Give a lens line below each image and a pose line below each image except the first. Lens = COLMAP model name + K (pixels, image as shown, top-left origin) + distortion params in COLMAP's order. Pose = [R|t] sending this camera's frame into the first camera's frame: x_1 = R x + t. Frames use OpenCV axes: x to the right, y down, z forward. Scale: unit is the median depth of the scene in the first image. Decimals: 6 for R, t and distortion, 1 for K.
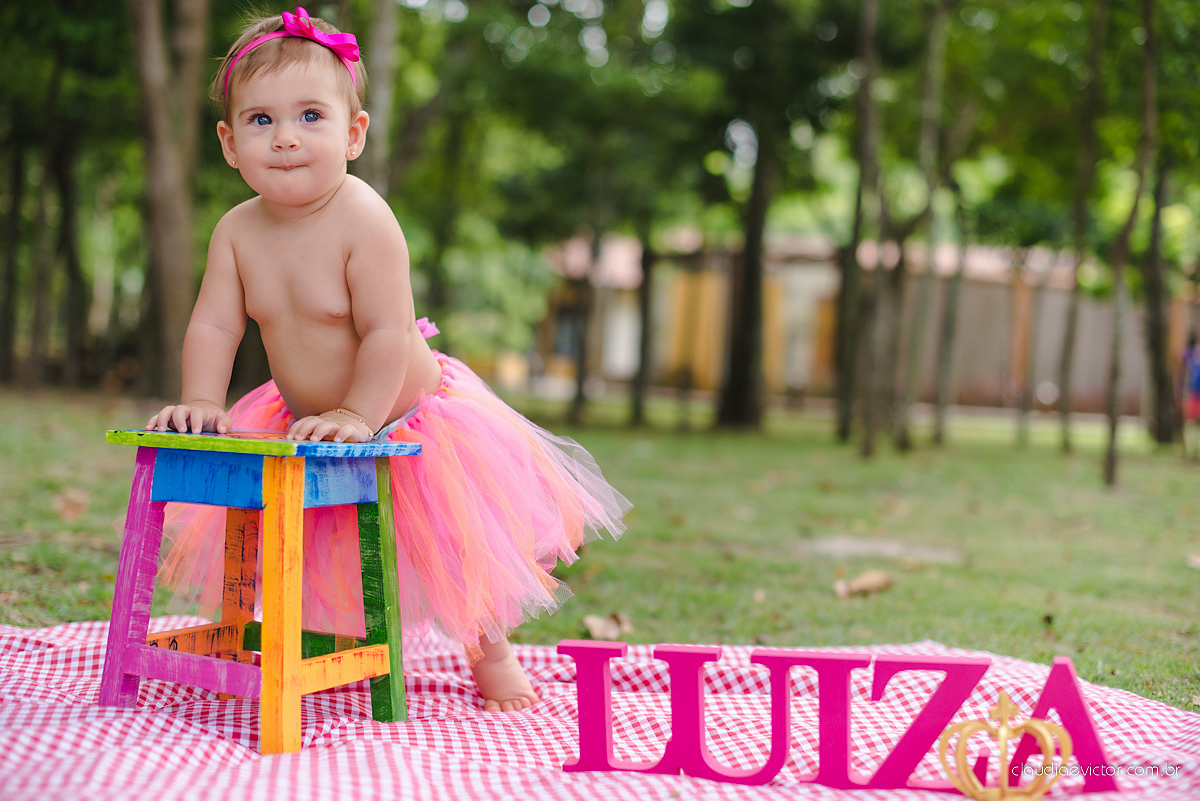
lens RADIAL K [[1819.3, 0, 620.0], [0, 1819.3, 402.1], [0, 0, 1]] dist [-0.298499, 0.204723]
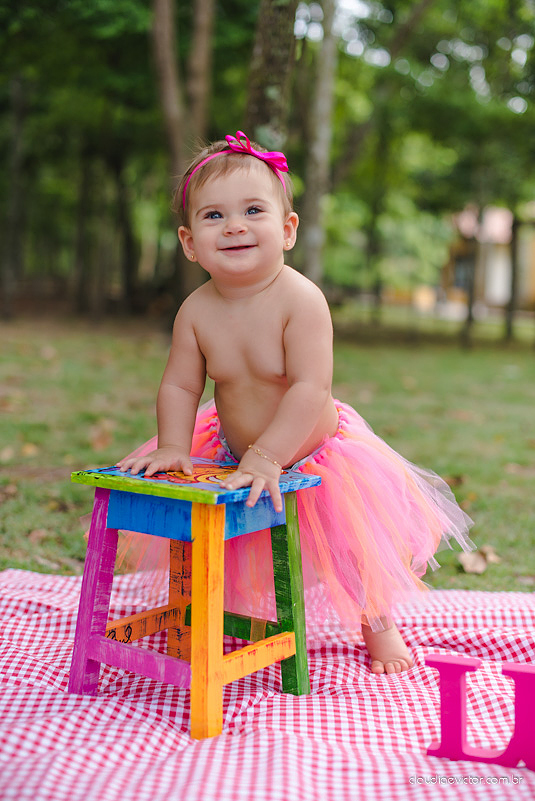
lens RADIAL K [[1212.5, 0, 267.5], [0, 1212.5, 400.5], [0, 0, 1]] dist [-0.299631, 0.218636]
pose [[0.982038, 0.006138, -0.188582, 0.010522], [0.007249, 0.997506, 0.070213, -0.084866], [0.188543, -0.070319, 0.979544, 0.162150]]
